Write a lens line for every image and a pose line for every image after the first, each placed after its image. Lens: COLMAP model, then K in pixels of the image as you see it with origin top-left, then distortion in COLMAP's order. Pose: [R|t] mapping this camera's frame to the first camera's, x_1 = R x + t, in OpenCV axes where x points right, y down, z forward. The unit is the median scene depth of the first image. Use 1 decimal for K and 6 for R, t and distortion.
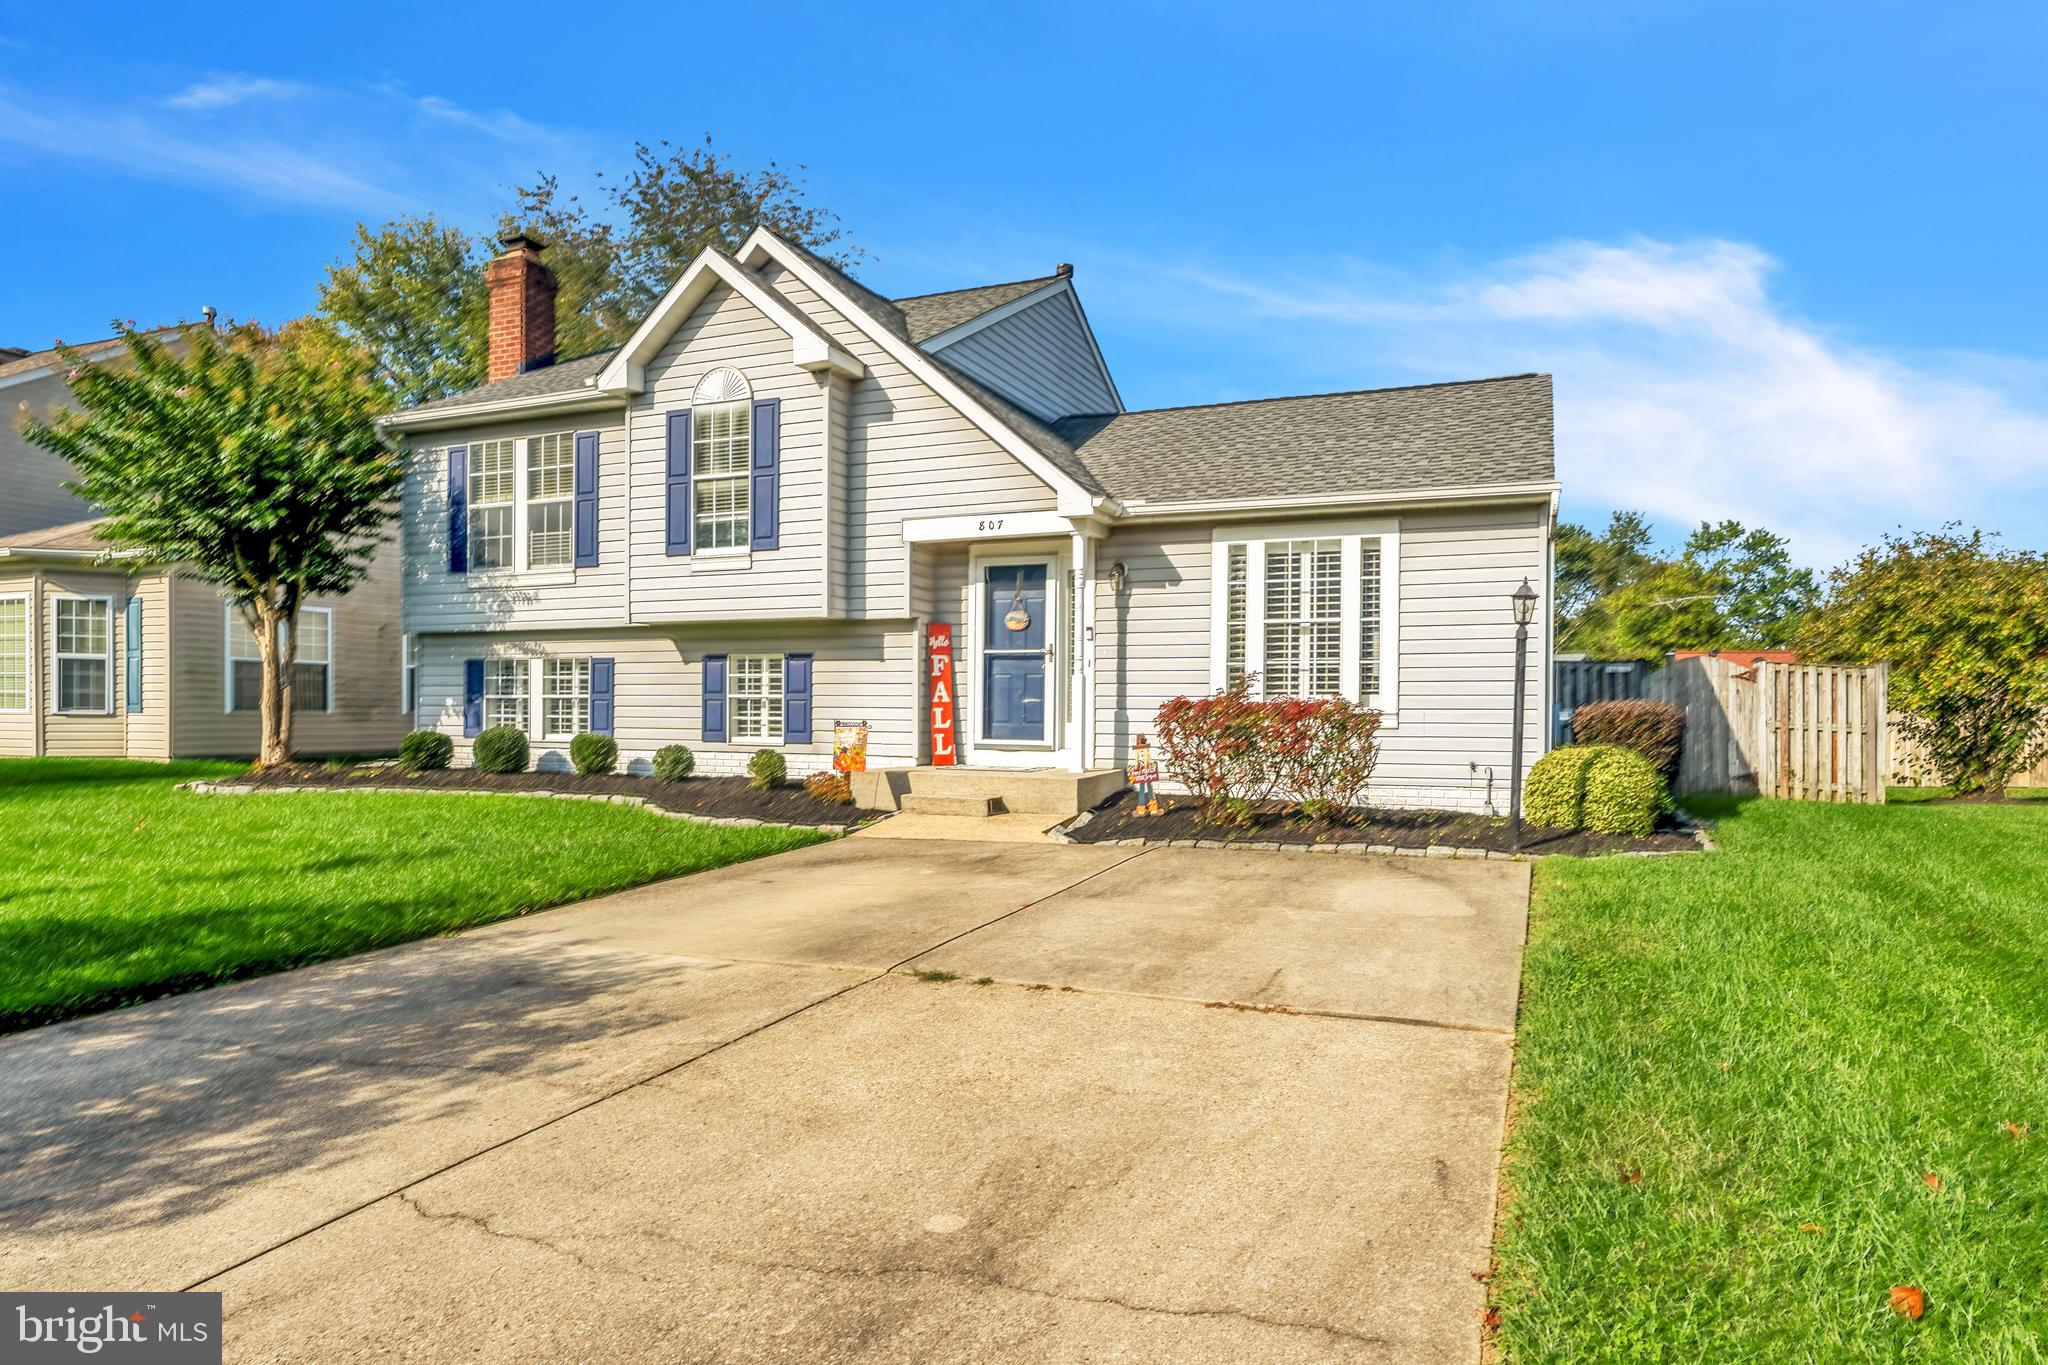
lens RADIAL K [[1141.2, 0, 1023.0], [0, 1141.2, 698.4], [0, 0, 1]] dist [0.000581, 0.000496]
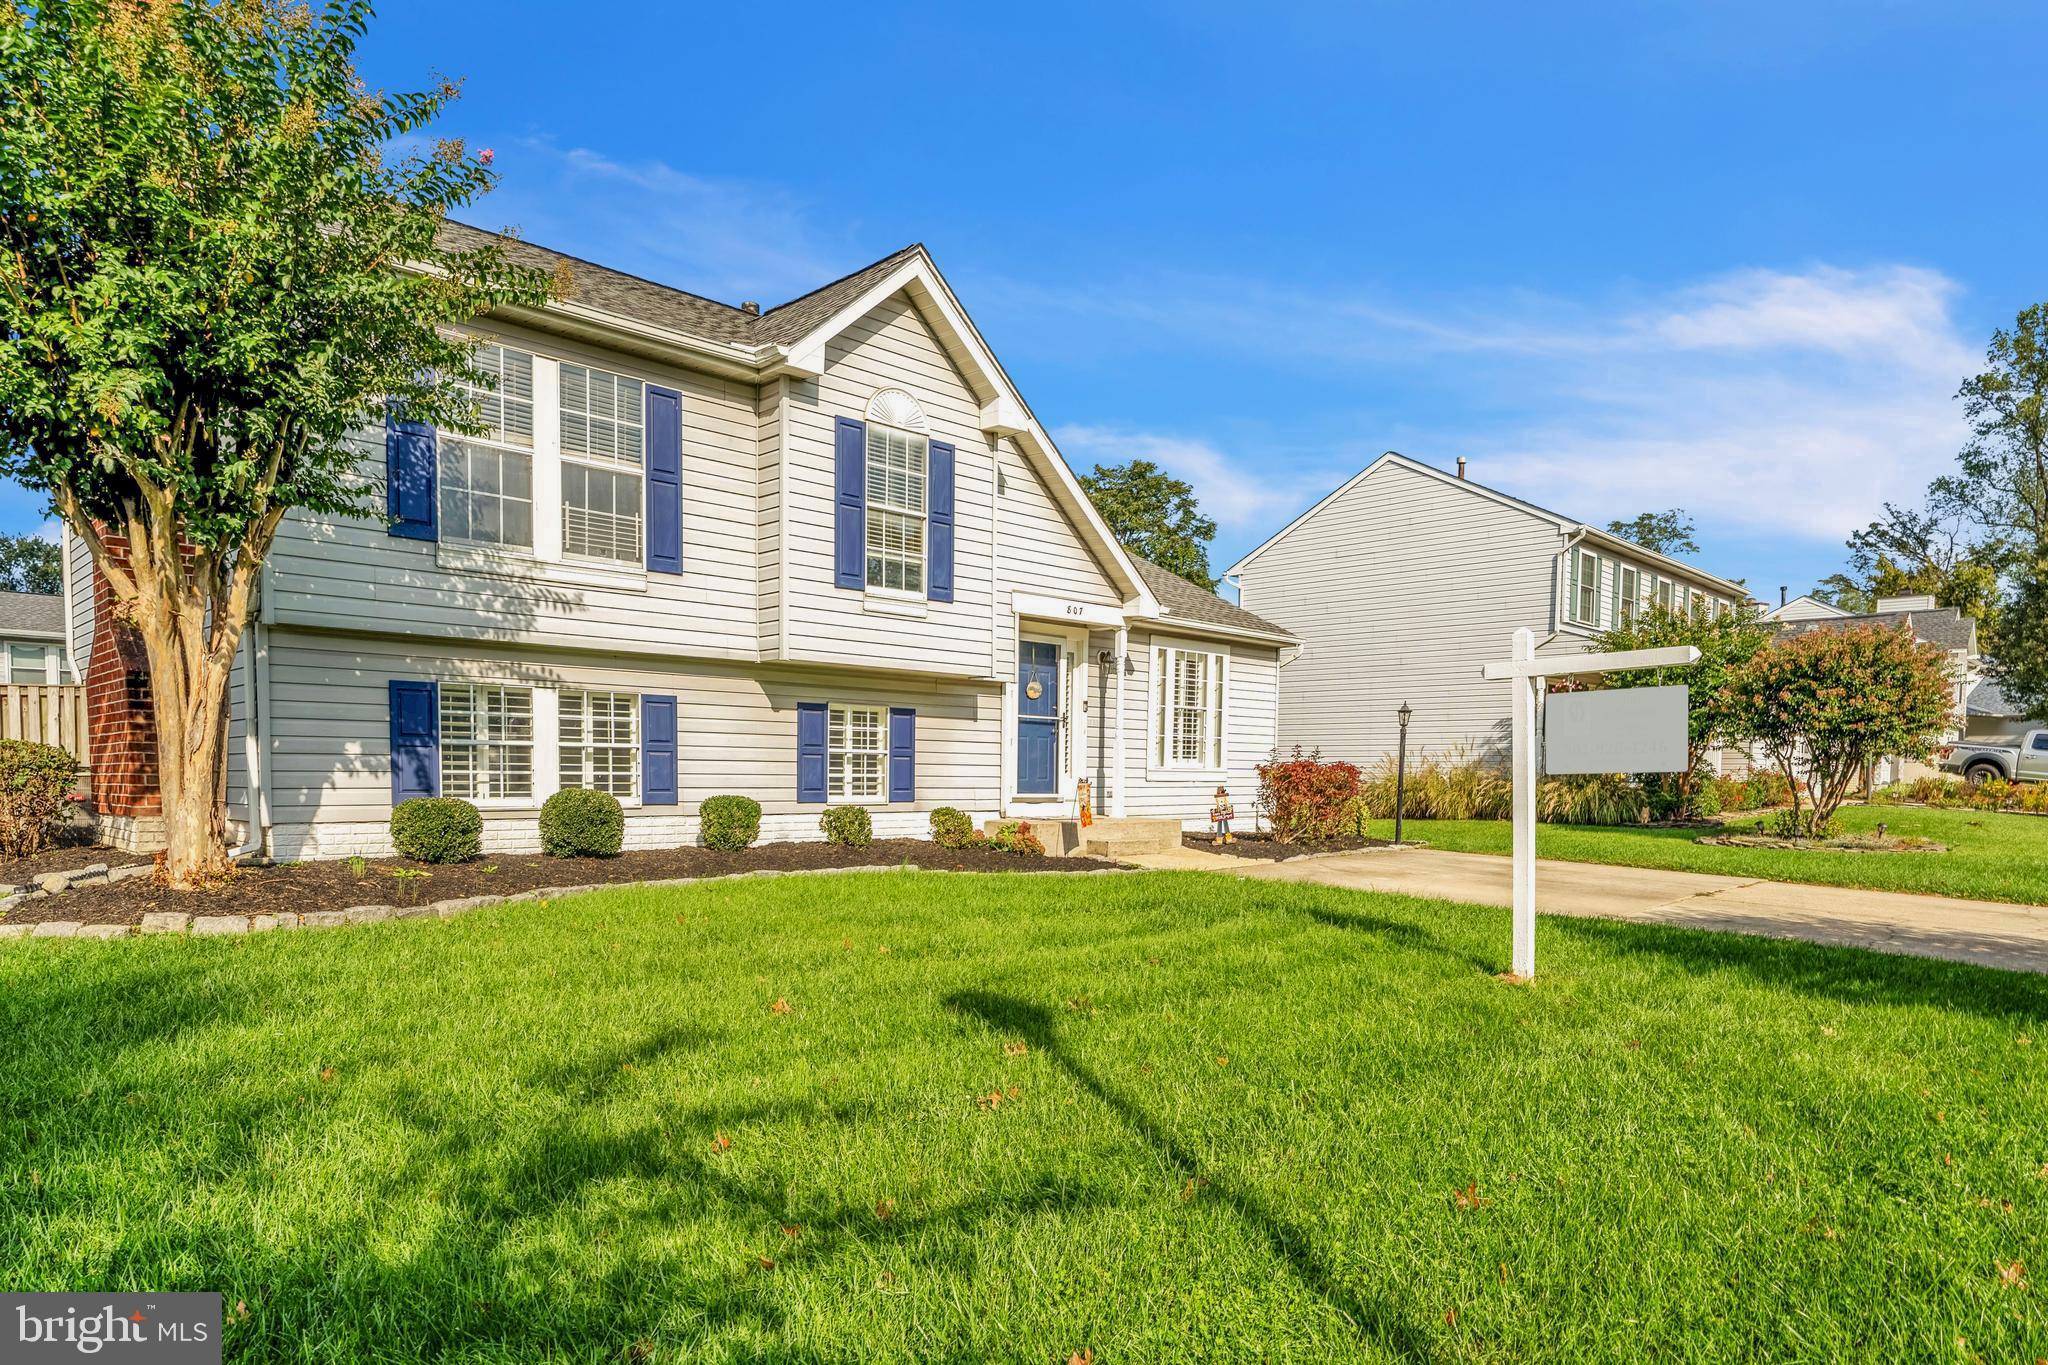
lens RADIAL K [[1103.4, 0, 1025.2], [0, 1103.4, 804.2], [0, 0, 1]] dist [-0.000542, 0.000008]
pose [[0.438628, -0.027428, 0.898250, -0.977919], [-0.018315, 0.999054, 0.039449, 0.002931], [-0.898482, -0.033755, 0.437711, 0.494637]]
